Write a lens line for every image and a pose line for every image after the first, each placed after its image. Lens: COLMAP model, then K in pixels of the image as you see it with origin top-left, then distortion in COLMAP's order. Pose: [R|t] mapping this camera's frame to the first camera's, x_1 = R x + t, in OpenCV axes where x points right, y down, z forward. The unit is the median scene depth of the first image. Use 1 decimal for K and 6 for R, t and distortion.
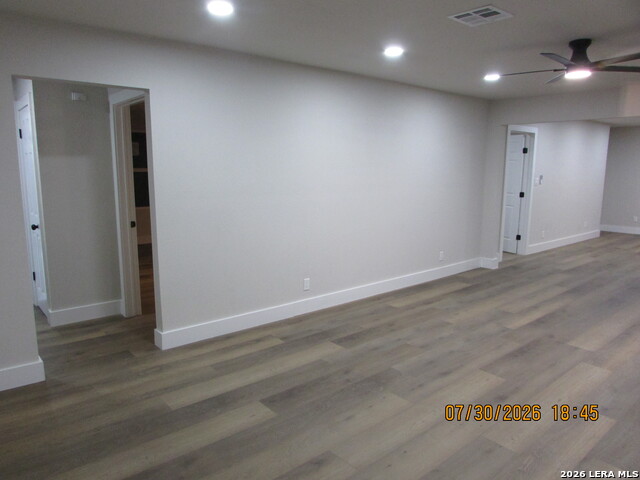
lens RADIAL K [[452.2, 0, 318.6], [0, 452.2, 262.4], [0, 0, 1]] dist [-0.000241, 0.002304]
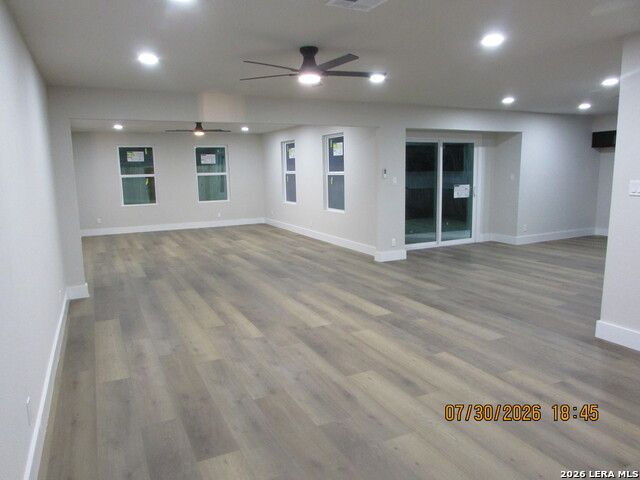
lens RADIAL K [[460.5, 0, 320.0], [0, 460.5, 240.0], [0, 0, 1]] dist [-0.017971, 0.004669]
pose [[0.248338, -0.161237, 0.955160, -0.439528], [0.220438, 0.969585, 0.106359, -0.127945], [-0.943258, 0.184141, 0.276327, 0.605265]]
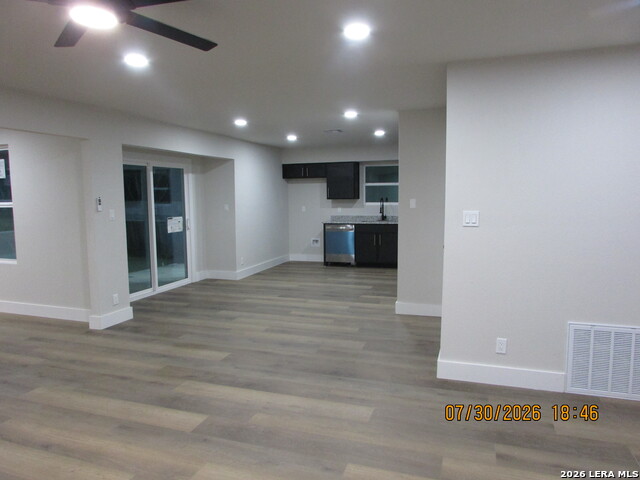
lens RADIAL K [[456.9, 0, 320.0], [0, 456.9, 240.0], [0, 0, 1]] dist [-0.027971, 0.006767]
pose [[-0.501803, -0.091705, 0.860107, -0.035586], [0.184162, 0.960239, 0.209824, -0.187616], [-0.845150, 0.263689, -0.464962, 0.896499]]
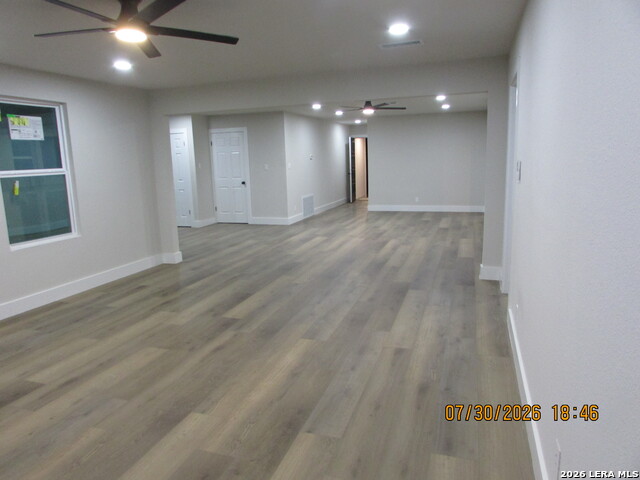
lens RADIAL K [[447.9, 0, 320.0], [0, 447.9, 240.0], [0, 0, 1]] dist [-0.033786, 0.000269]
pose [[-0.857990, 0.106832, -0.502434, 1.658091], [-0.086710, 0.933974, 0.346661, -0.474813], [0.506295, 0.340998, -0.792077, 2.378476]]
